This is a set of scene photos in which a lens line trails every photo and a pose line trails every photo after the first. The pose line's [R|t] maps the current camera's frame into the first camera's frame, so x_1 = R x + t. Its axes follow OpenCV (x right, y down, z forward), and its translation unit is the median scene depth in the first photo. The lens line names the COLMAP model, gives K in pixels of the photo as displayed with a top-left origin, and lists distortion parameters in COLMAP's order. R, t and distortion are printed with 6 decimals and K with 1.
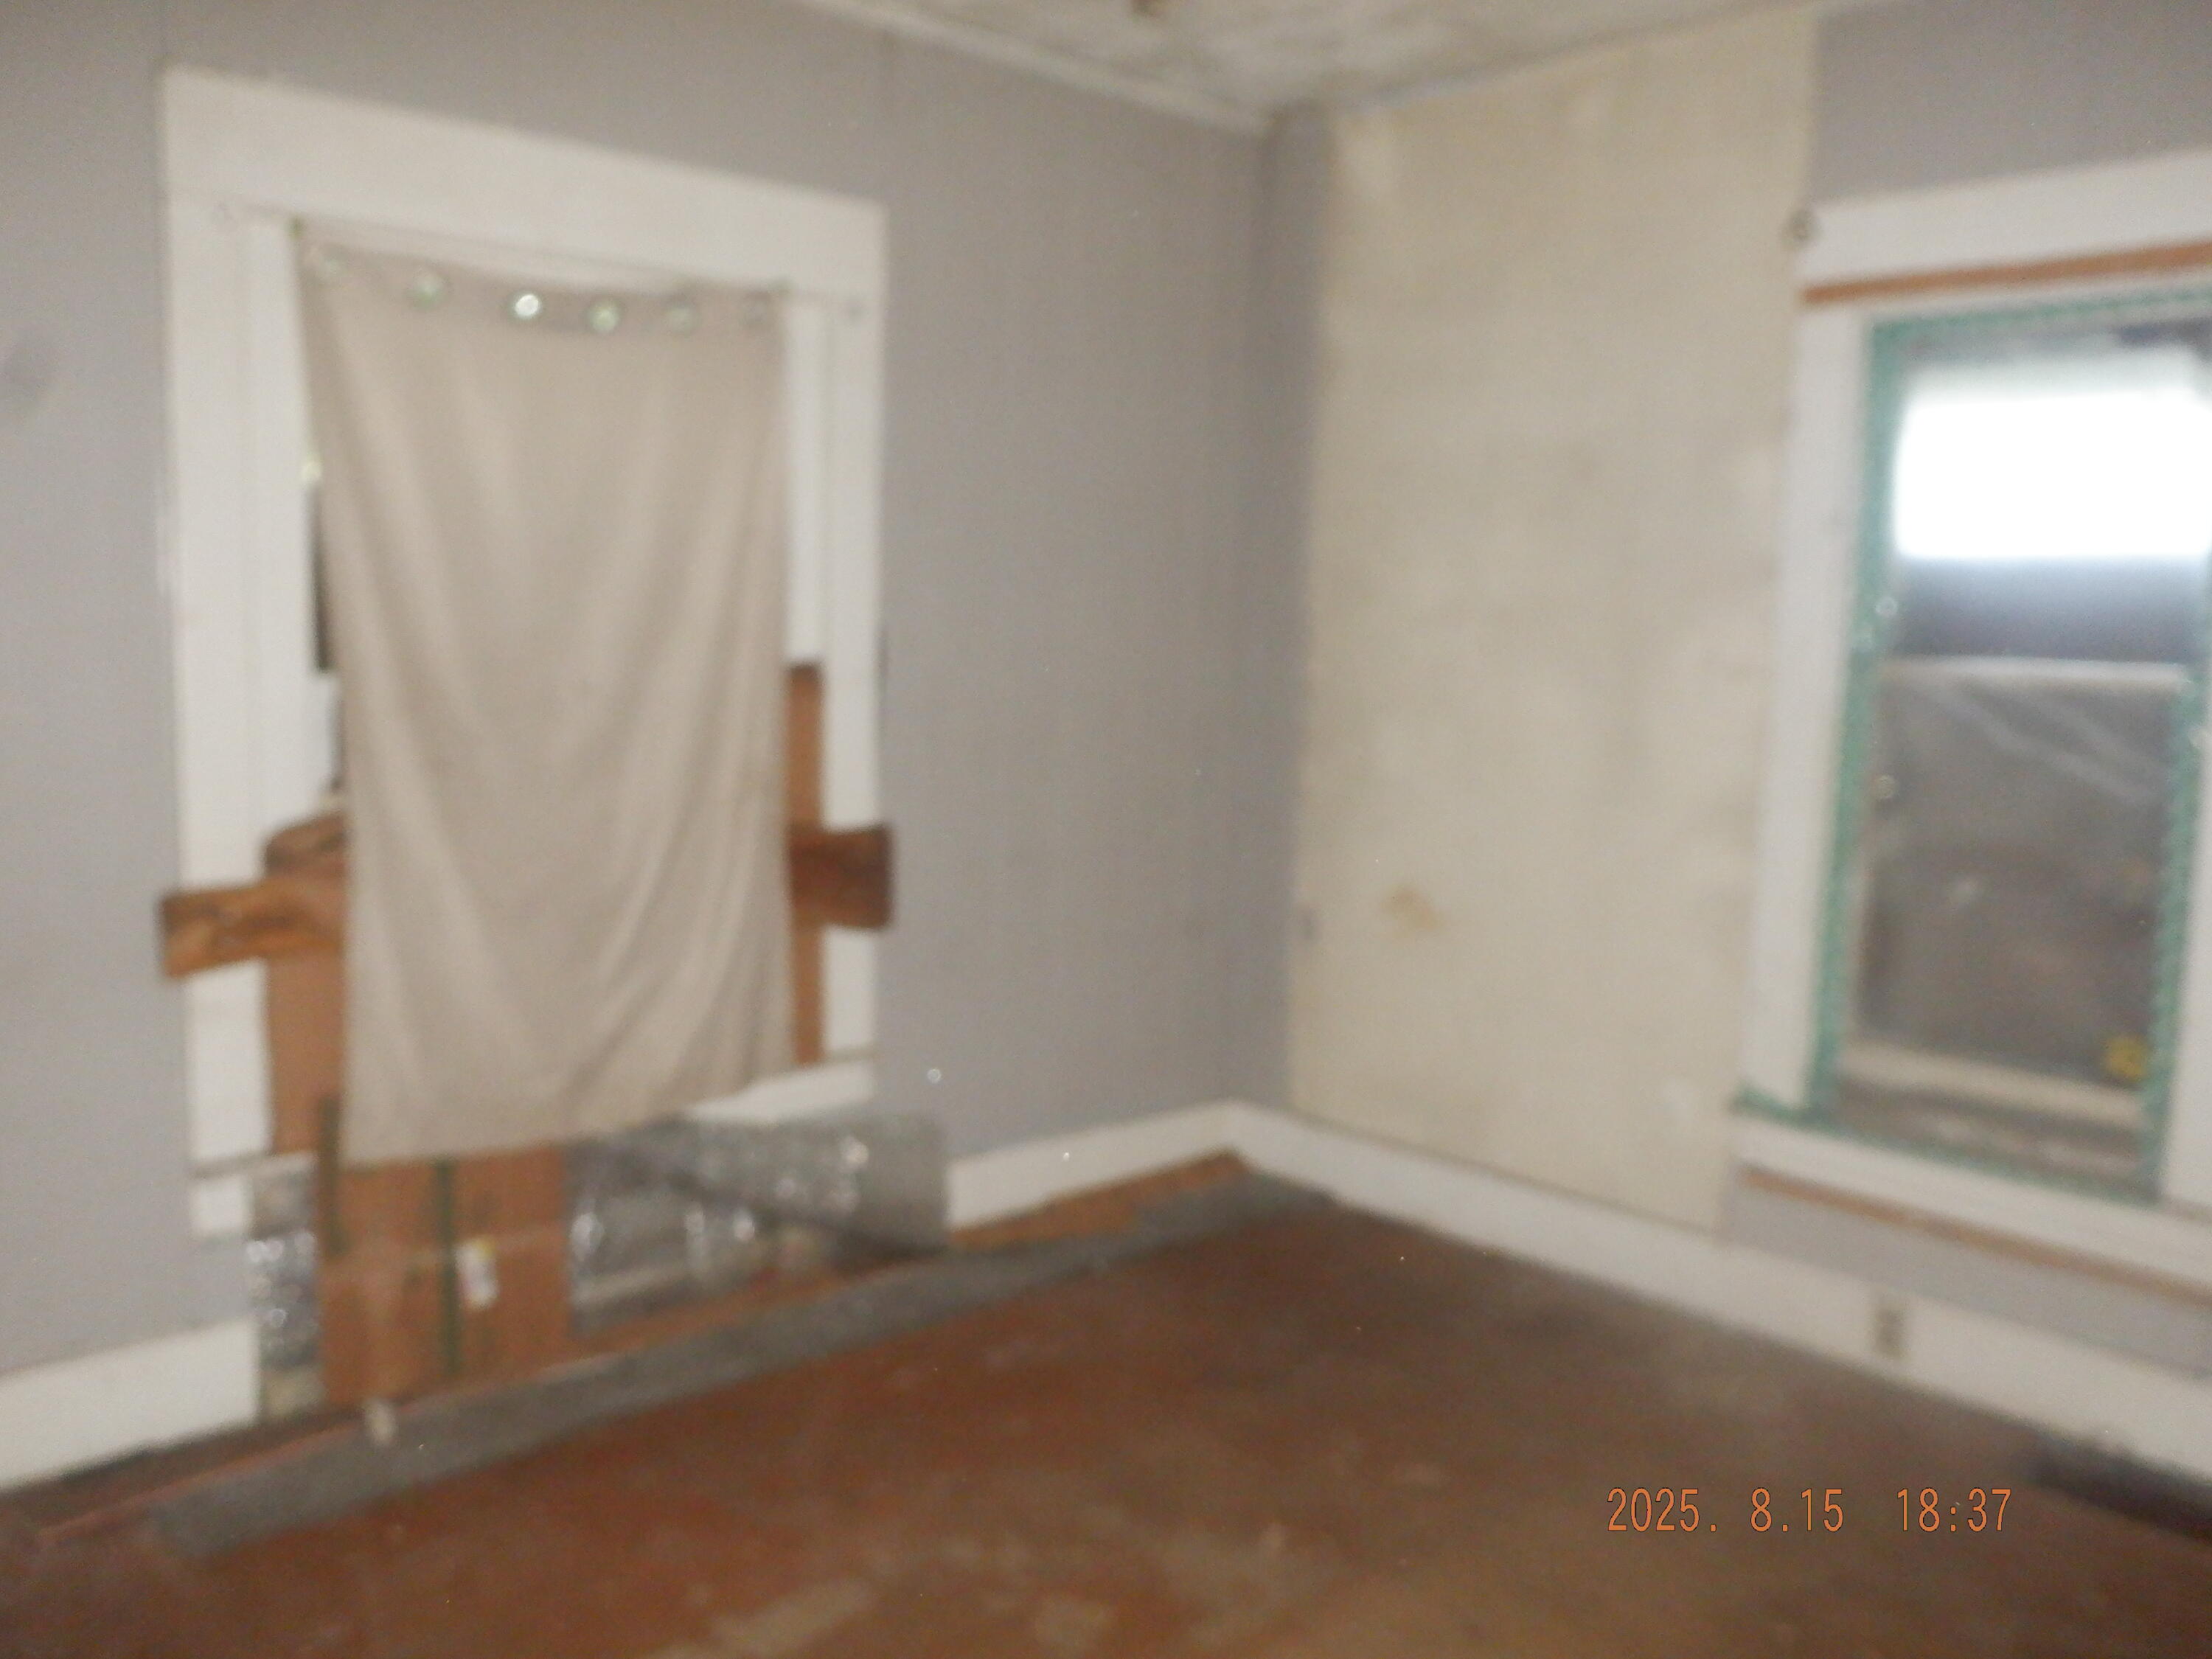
lens RADIAL K [[1815.0, 0, 1106.8], [0, 1815.0, 821.6], [0, 0, 1]] dist [-0.007393, -0.003942]
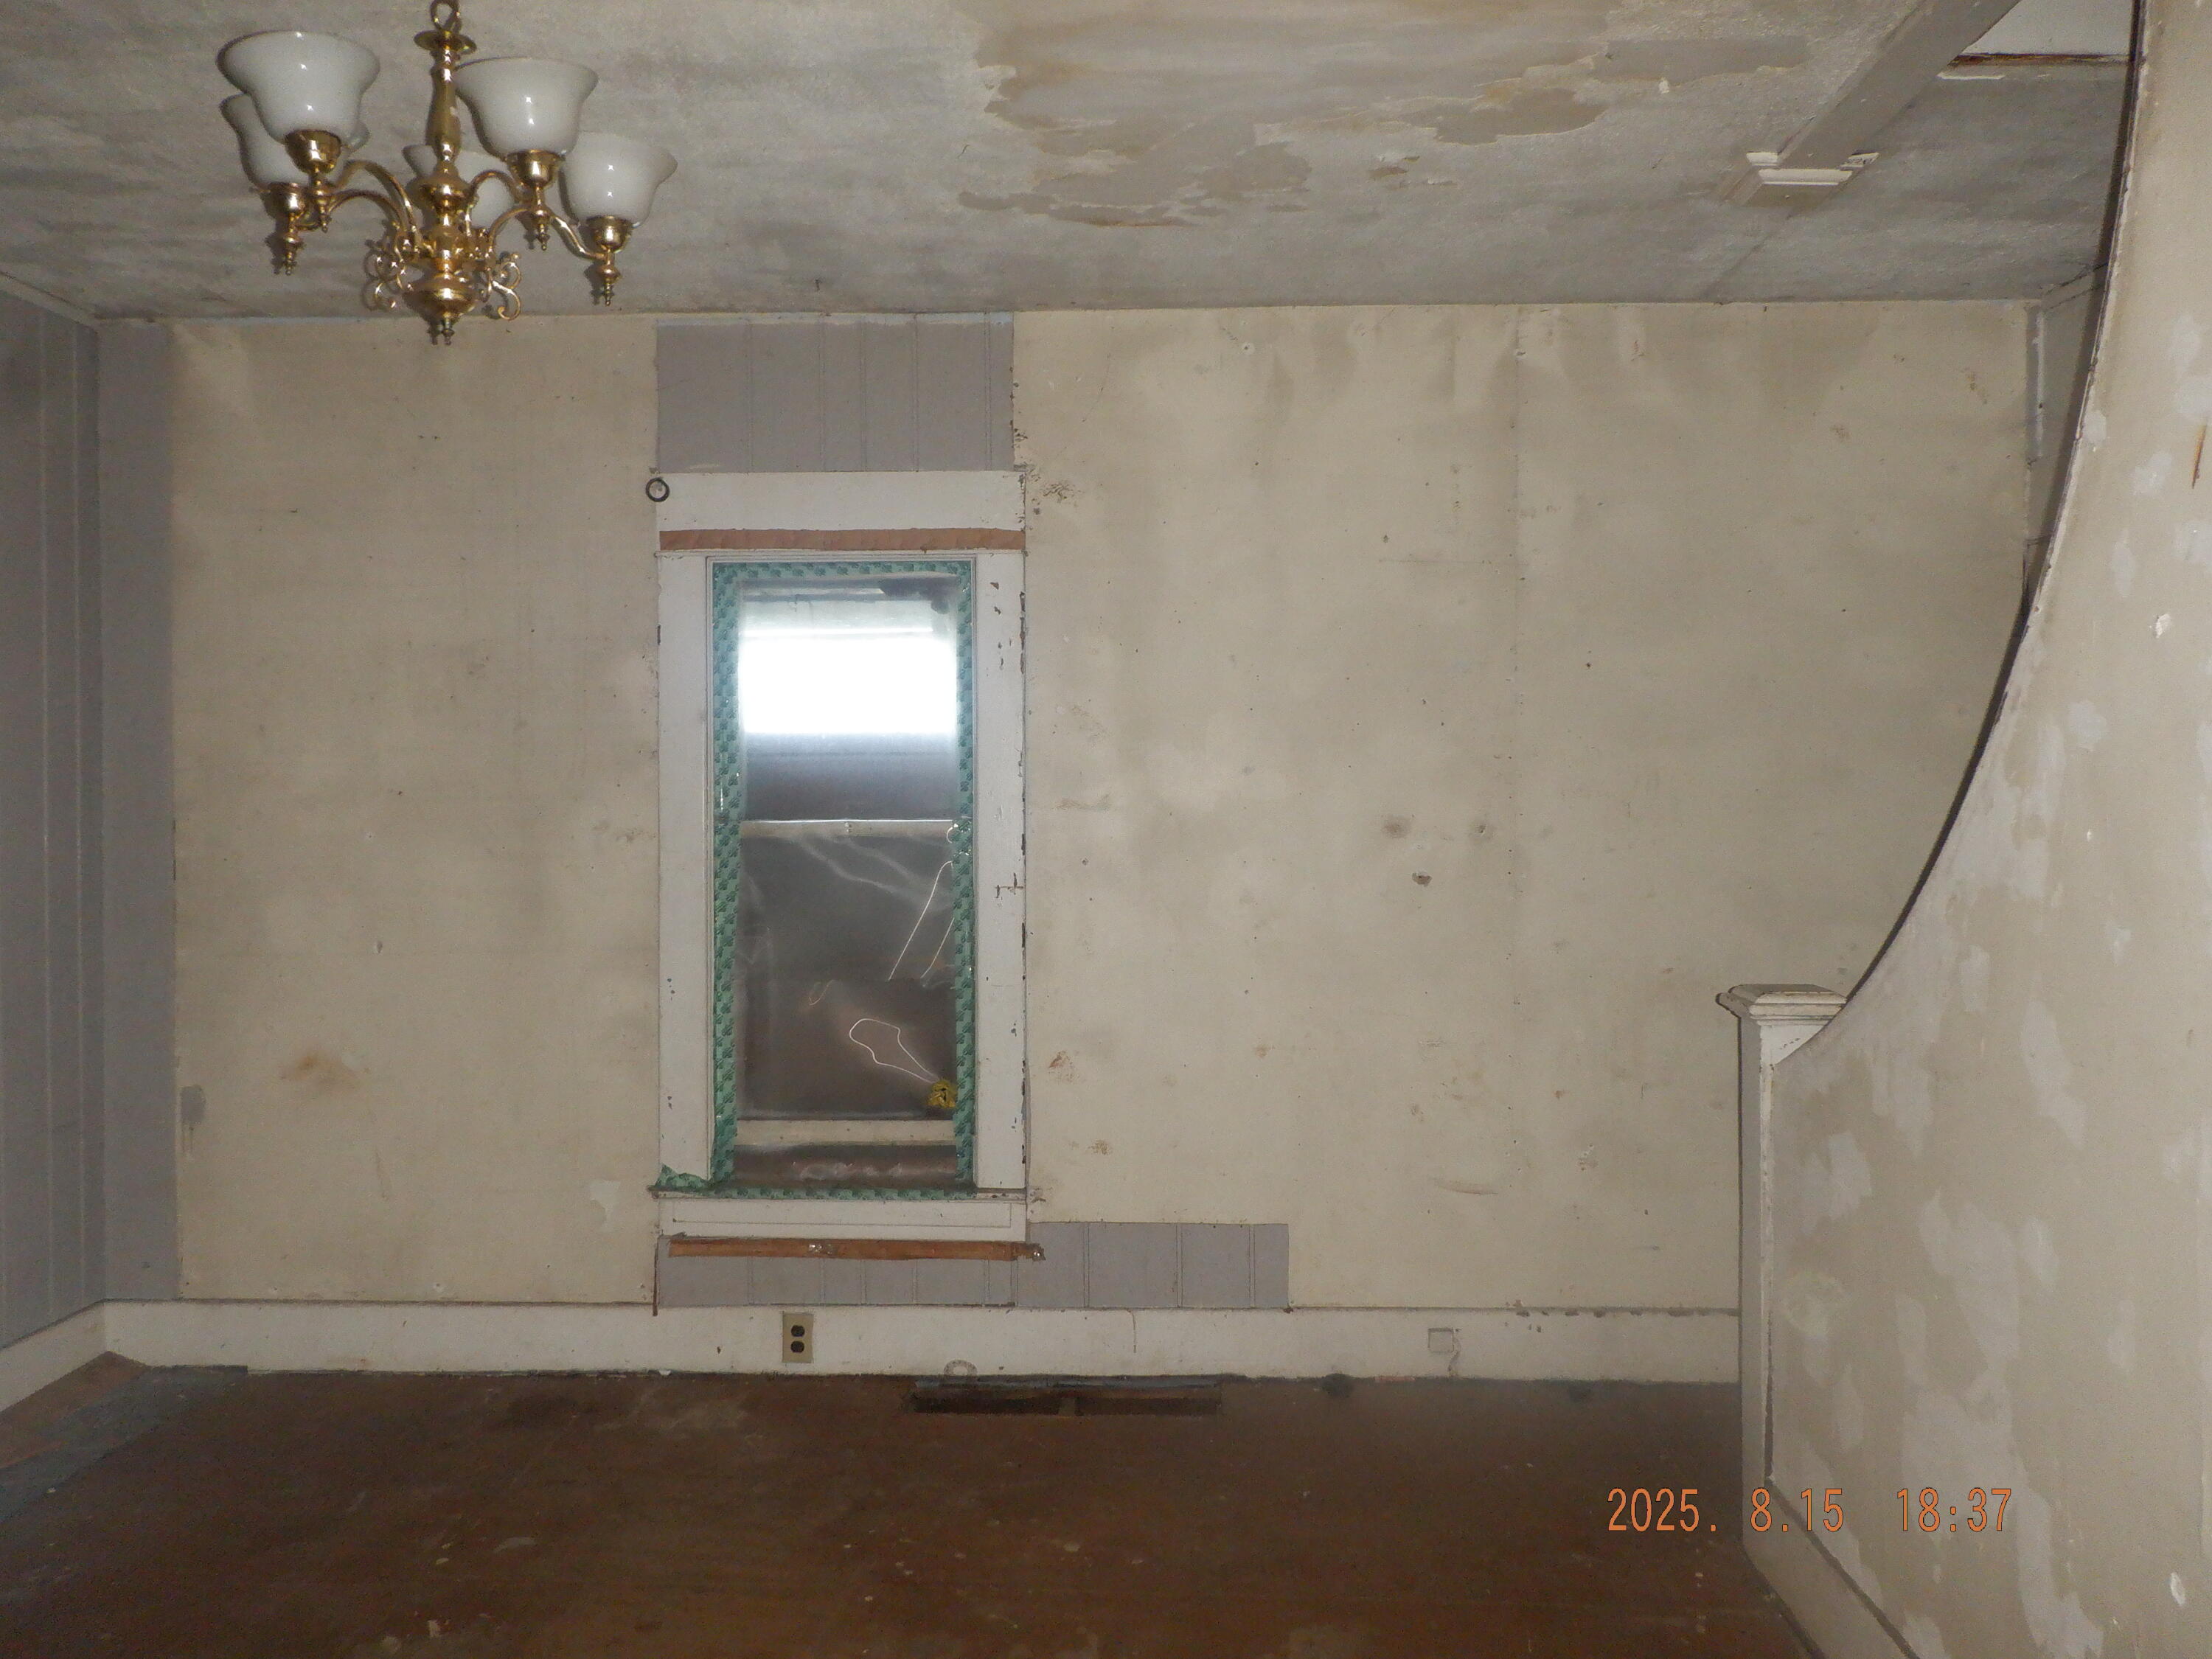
lens RADIAL K [[1815.0, 0, 1106.2], [0, 1815.0, 828.7], [0, 0, 1]] dist [-0.007393, -0.003942]
pose [[0.708944, -0.040934, 0.704076, -0.295776], [0.101515, 0.993841, -0.044437, 0.000812], [-0.697921, 0.102977, 0.708733, -0.100731]]
